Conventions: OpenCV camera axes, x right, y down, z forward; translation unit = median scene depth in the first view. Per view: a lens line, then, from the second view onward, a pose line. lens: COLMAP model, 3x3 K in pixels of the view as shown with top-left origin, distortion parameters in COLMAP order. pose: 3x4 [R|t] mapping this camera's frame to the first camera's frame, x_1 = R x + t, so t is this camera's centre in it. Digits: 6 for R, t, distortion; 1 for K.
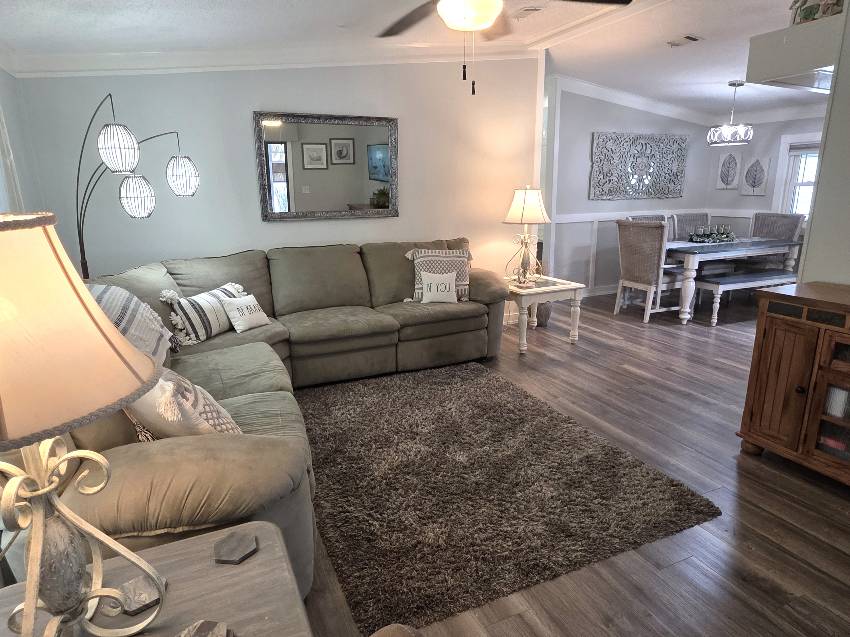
lens RADIAL K [[522.5, 0, 427.8], [0, 522.5, 329.0], [0, 0, 1]] dist [-0.001779, -0.002775]
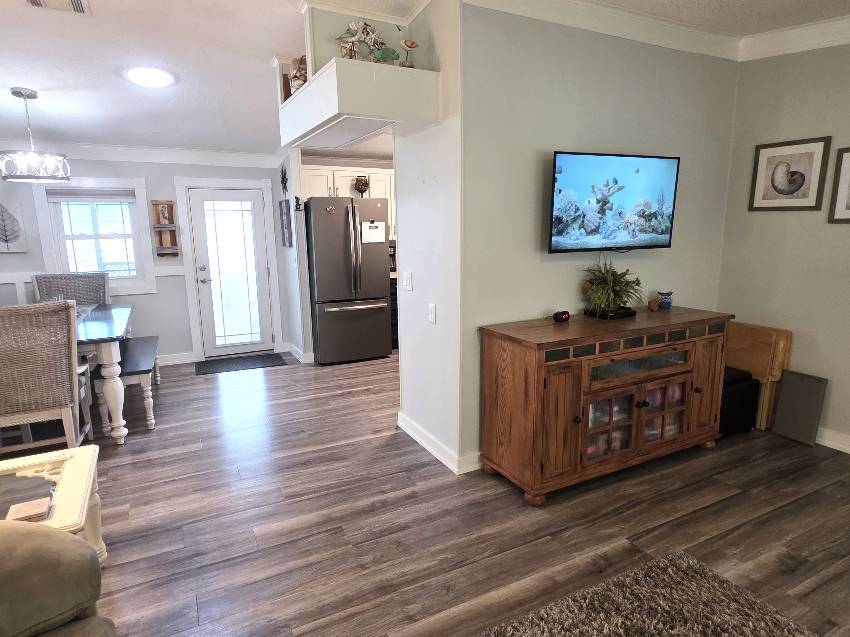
lens RADIAL K [[503.8, 0, 425.0], [0, 503.8, 318.5], [0, 0, 1]] dist [0.003782, -0.001042]
pose [[-0.040673, -0.165557, 0.985361, -0.165672], [0.272785, 0.946873, 0.170350, -0.208333], [-0.961215, 0.275721, 0.006650, 0.736273]]
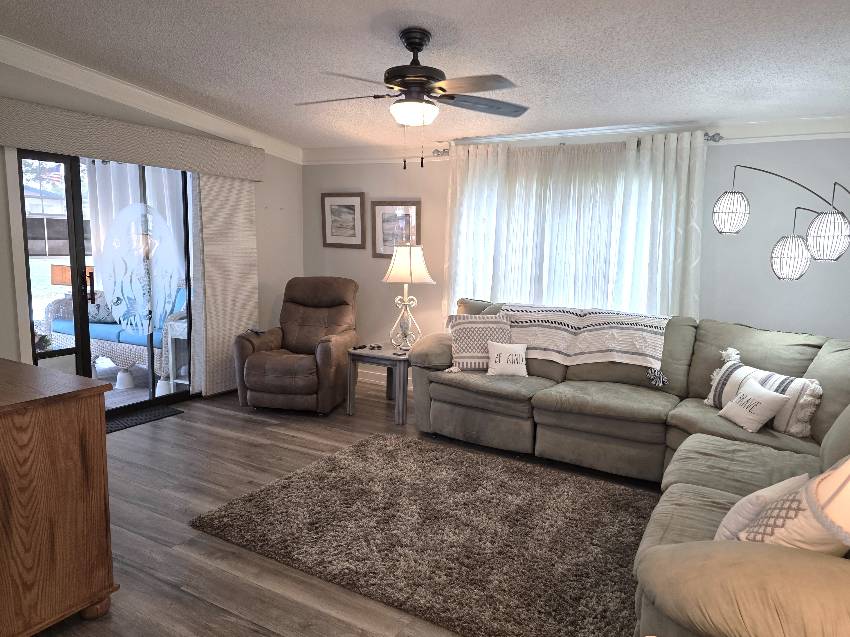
lens RADIAL K [[584.2, 0, 427.6], [0, 584.2, 325.6], [0, 0, 1]] dist [0.005962, -0.001795]
pose [[-0.829046, 0.075477, -0.554063, 0.441890], [-0.159909, 0.917468, 0.364254, -0.318431], [0.535828, 0.390583, -0.748554, 1.125216]]
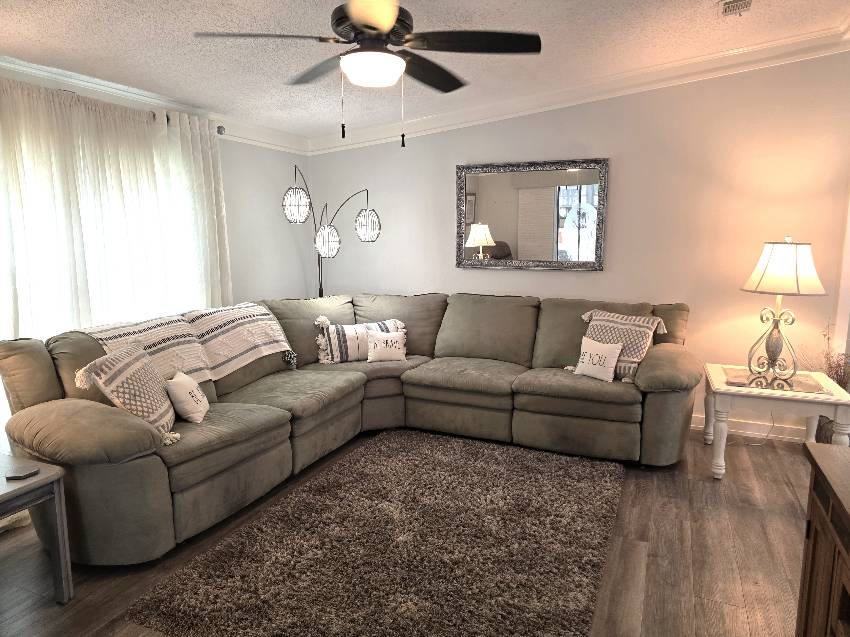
lens RADIAL K [[572.5, 0, 422.8], [0, 572.5, 318.8], [0, 0, 1]] dist [0.074573, -0.067641]
pose [[0.668129, 0.124209, -0.733605, 0.491229], [-0.205626, 0.978392, -0.021619, -0.066270], [0.715068, 0.165292, 0.679233, 0.190771]]
